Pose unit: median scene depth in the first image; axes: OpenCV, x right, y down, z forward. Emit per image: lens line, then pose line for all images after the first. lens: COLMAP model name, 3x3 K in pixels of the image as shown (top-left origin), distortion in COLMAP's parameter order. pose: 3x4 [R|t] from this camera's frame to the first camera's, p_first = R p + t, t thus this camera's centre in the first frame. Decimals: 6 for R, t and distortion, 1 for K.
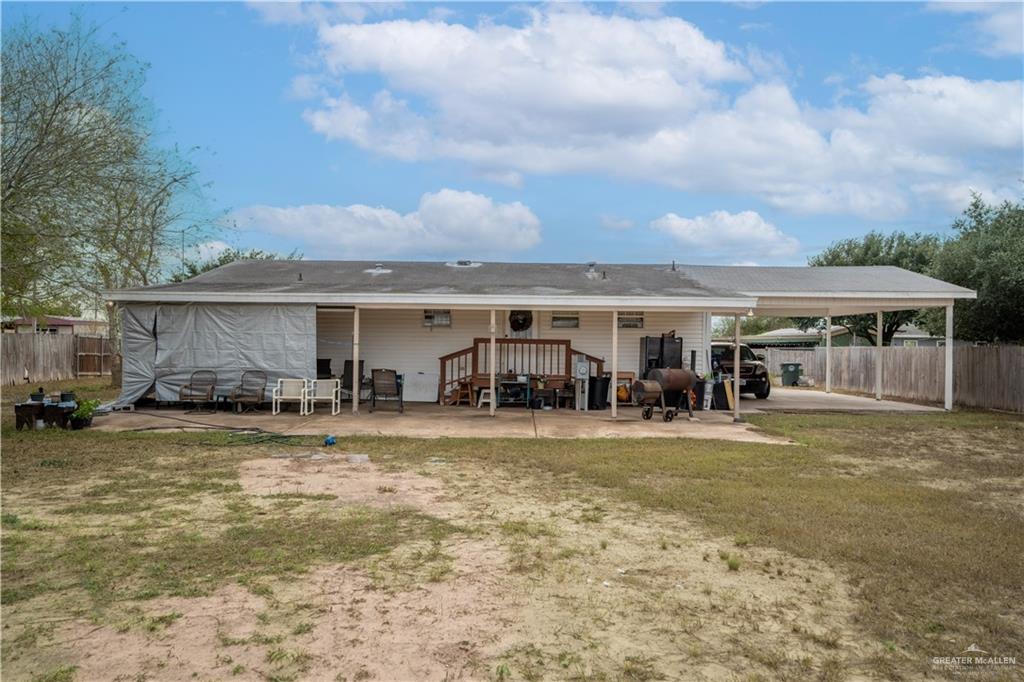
lens RADIAL K [[803.6, 0, 512.1], [0, 803.6, 340.9], [0, 0, 1]] dist [0.059223, 0.019180]
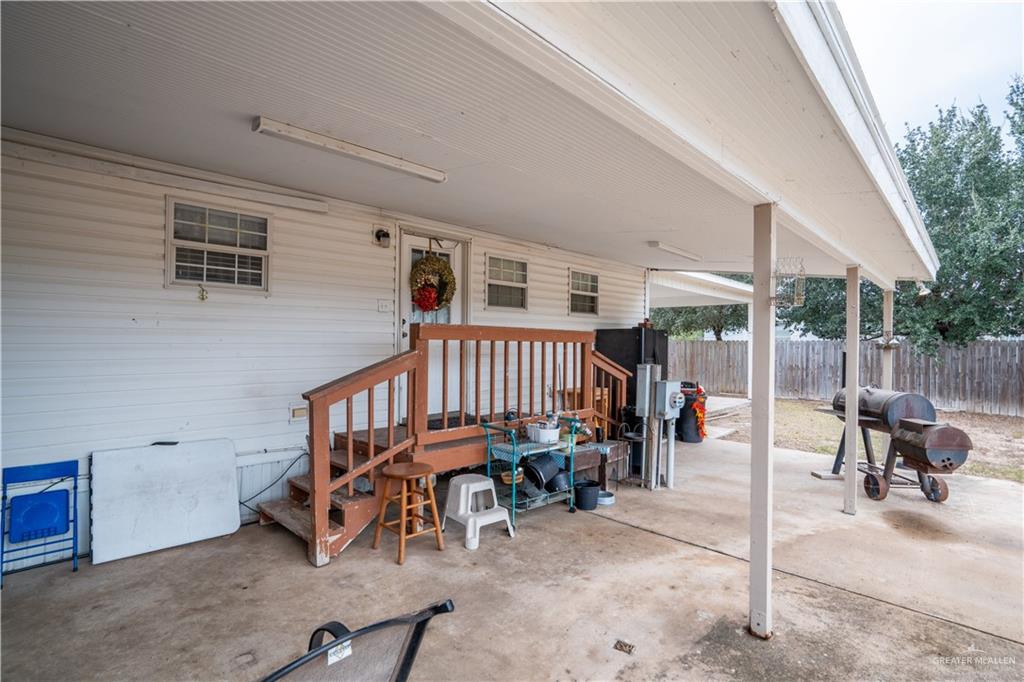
lens RADIAL K [[489.0, 0, 509.0], [0, 489.0, 341.9], [0, 0, 1]] dist [-0.019761, 0.000105]
pose [[0.703444, -0.000939, 0.710750, -0.147477], [-0.012937, 0.999817, 0.014125, 0.000804], [-0.710633, -0.019132, 0.703303, 0.787687]]
